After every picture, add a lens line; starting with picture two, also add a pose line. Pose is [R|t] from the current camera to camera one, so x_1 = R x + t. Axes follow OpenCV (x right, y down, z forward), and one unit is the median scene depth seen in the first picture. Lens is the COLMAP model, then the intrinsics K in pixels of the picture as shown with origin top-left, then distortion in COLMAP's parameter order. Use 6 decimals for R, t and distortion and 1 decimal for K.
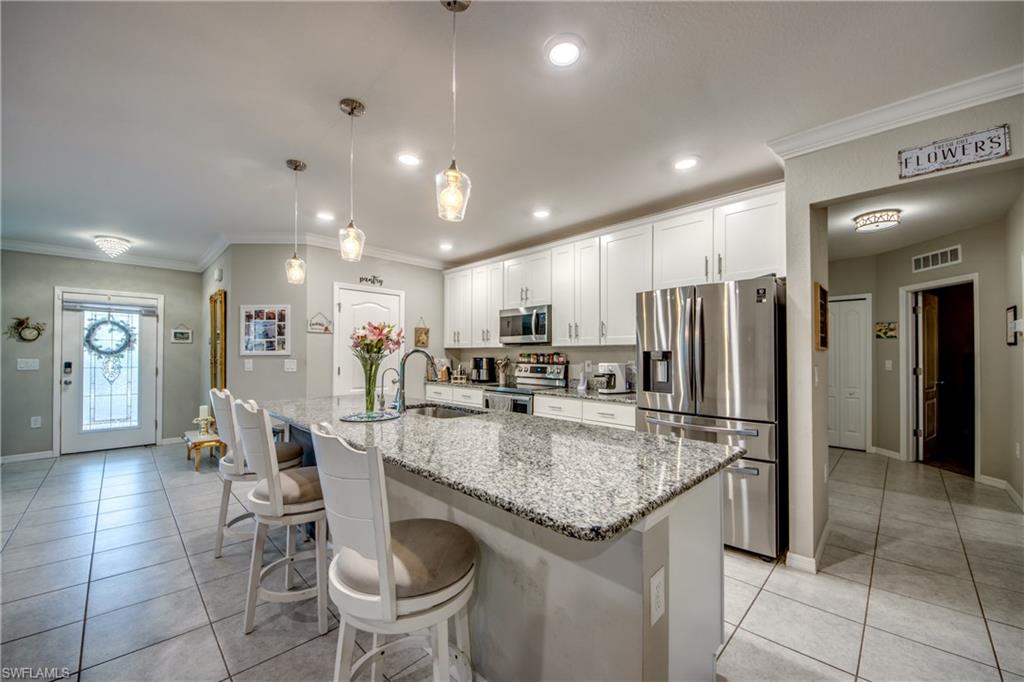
lens RADIAL K [[392.8, 0, 512.6], [0, 392.8, 348.9], [0, 0, 1]] dist [0.006950, -0.009254]
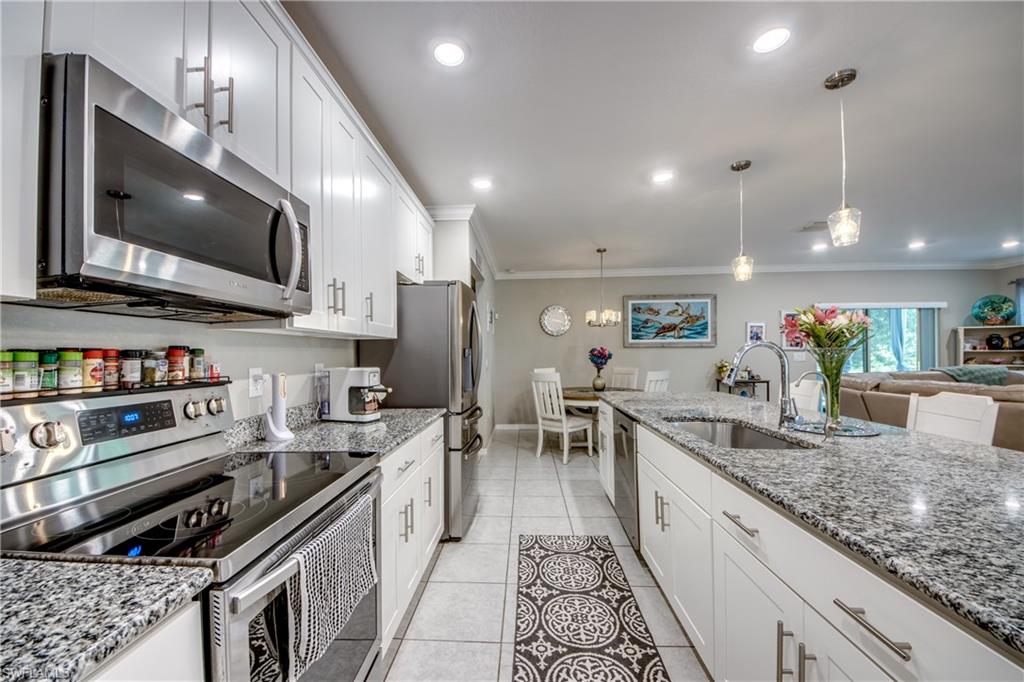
lens RADIAL K [[392.8, 0, 504.7], [0, 392.8, 347.1], [0, 0, 1]] dist [0.006950, -0.009254]
pose [[-0.667084, 0.017915, 0.744767, -0.247238], [-0.002938, 0.999640, -0.026678, 0.016443], [-0.744977, -0.019985, -0.666791, 0.973608]]
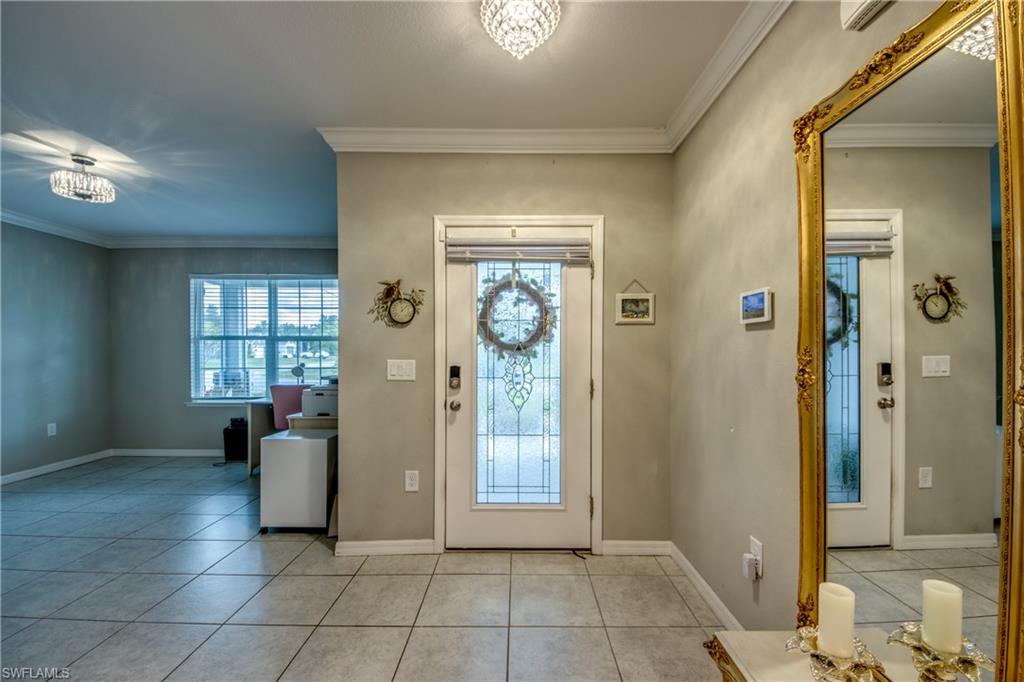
lens RADIAL K [[392.8, 0, 507.8], [0, 392.8, 346.8], [0, 0, 1]] dist [0.006950, -0.009254]
pose [[0.702915, -0.000340, -0.711274, -0.776907], [0.012184, 0.999859, 0.011563, 0.003448], [0.711169, -0.016794, 0.702820, 0.733714]]
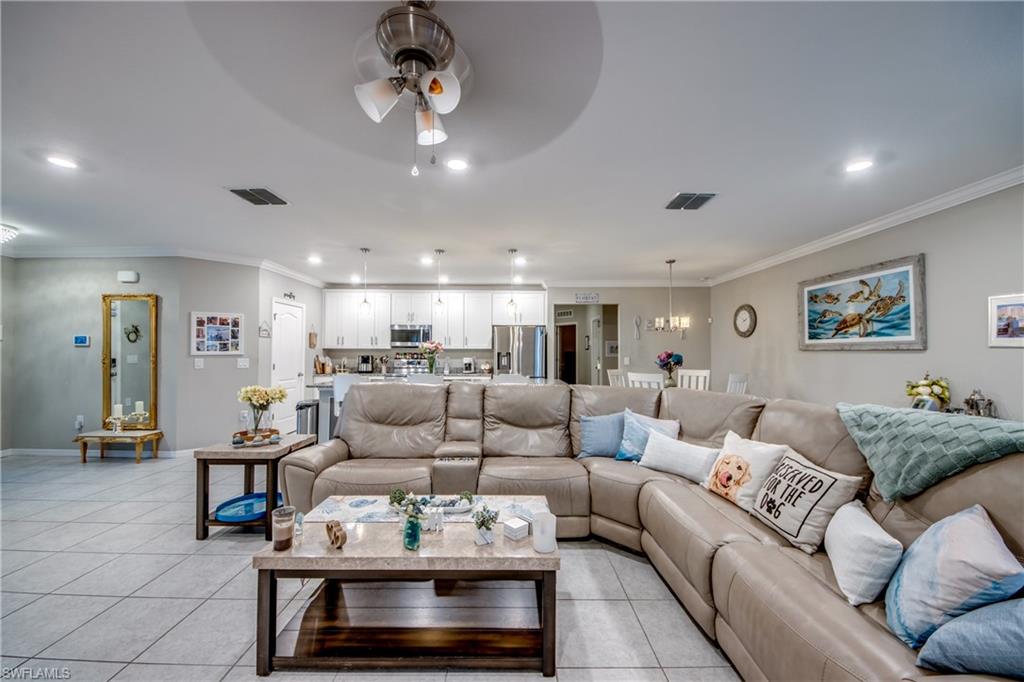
lens RADIAL K [[392.8, 0, 514.3], [0, 392.8, 345.8], [0, 0, 1]] dist [0.006950, -0.009254]
pose [[0.696231, 0.009792, 0.717751, -0.800884], [-0.012357, 0.999922, -0.001655, -0.019441], [-0.717712, -0.007717, 0.696297, -0.427927]]
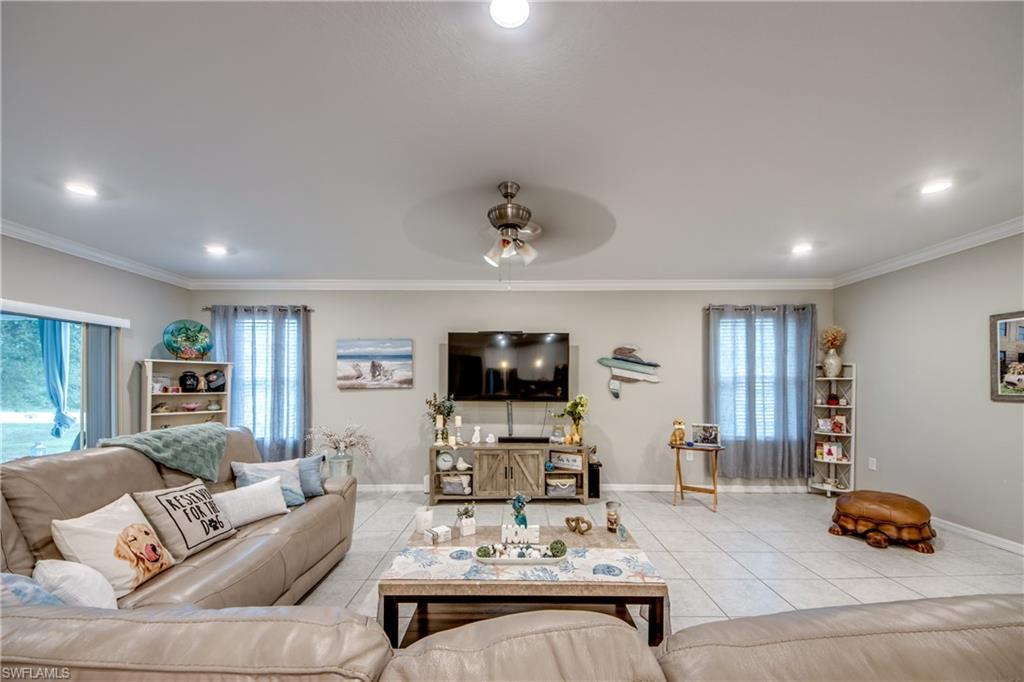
lens RADIAL K [[392.8, 0, 503.4], [0, 392.8, 382.7], [0, 0, 1]] dist [0.006950, -0.009254]
pose [[-0.721534, -0.001618, -0.692377, -0.259352], [0.009778, 0.999874, -0.012526, -0.014217], [0.692310, -0.015808, -0.721427, 0.219615]]
